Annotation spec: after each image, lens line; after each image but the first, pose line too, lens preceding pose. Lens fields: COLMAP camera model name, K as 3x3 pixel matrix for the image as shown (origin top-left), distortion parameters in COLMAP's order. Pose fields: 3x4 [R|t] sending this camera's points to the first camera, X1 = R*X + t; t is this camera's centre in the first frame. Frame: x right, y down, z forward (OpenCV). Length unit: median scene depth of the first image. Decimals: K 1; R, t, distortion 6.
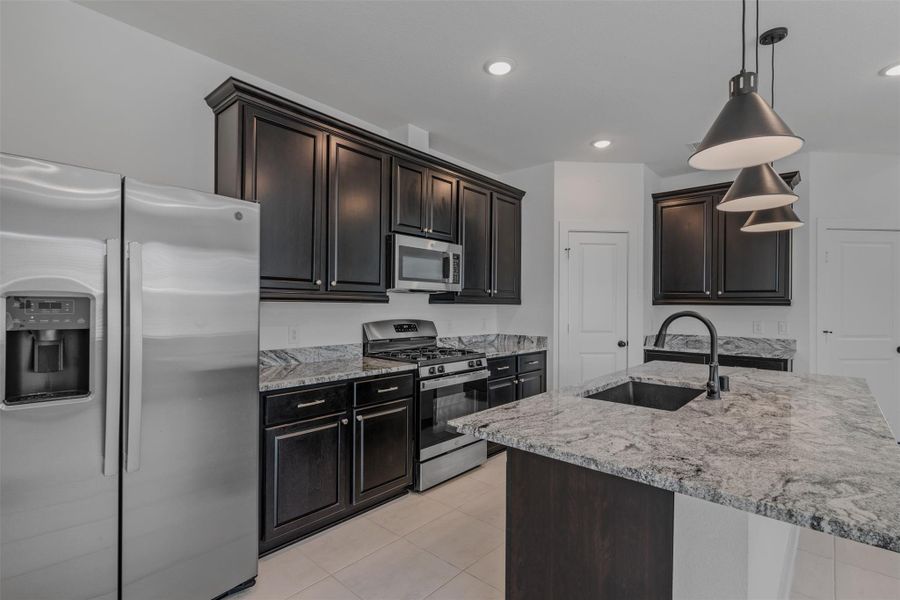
lens RADIAL K [[421.0, 0, 445.0], [0, 421.0, 304.1], [0, 0, 1]] dist [0.004513, -0.004187]
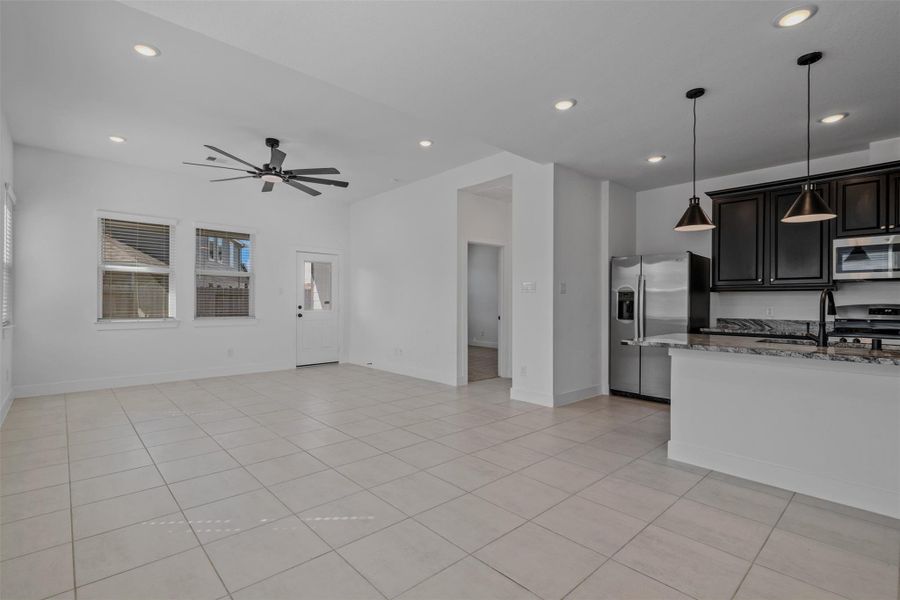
lens RADIAL K [[421.0, 0, 447.0], [0, 421.0, 301.6], [0, 0, 1]] dist [0.004513, -0.004187]
pose [[-0.096070, -0.009754, -0.995327, 1.349187], [-0.002709, 0.999951, -0.009537, 0.049936], [0.995371, 0.001780, -0.096091, -0.106064]]
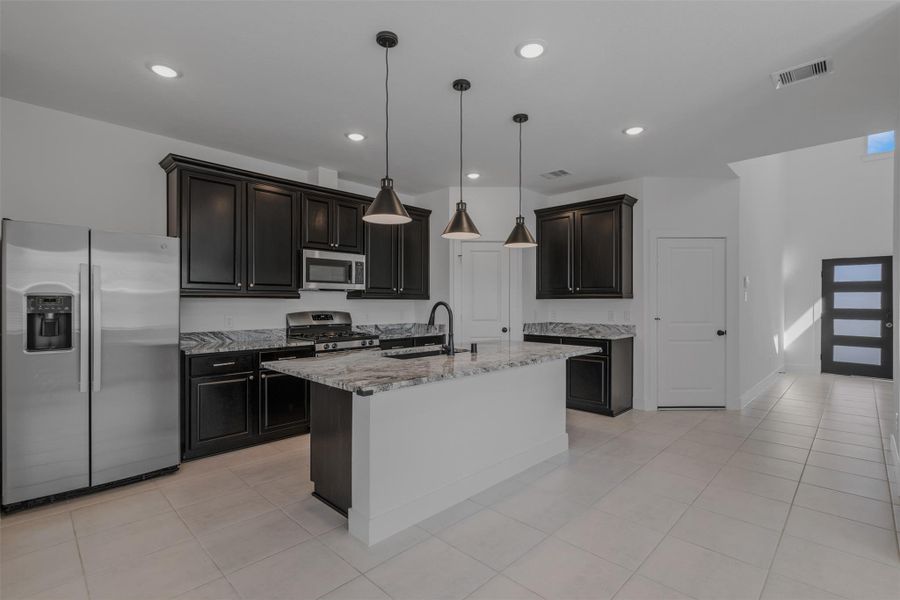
lens RADIAL K [[421.0, 0, 453.0], [0, 421.0, 303.4], [0, 0, 1]] dist [0.004513, -0.004187]
pose [[0.998979, -0.008195, -0.044423, 0.438372], [0.008400, 0.999955, 0.004426, 0.011087], [0.044385, -0.004794, 0.999003, -0.371185]]
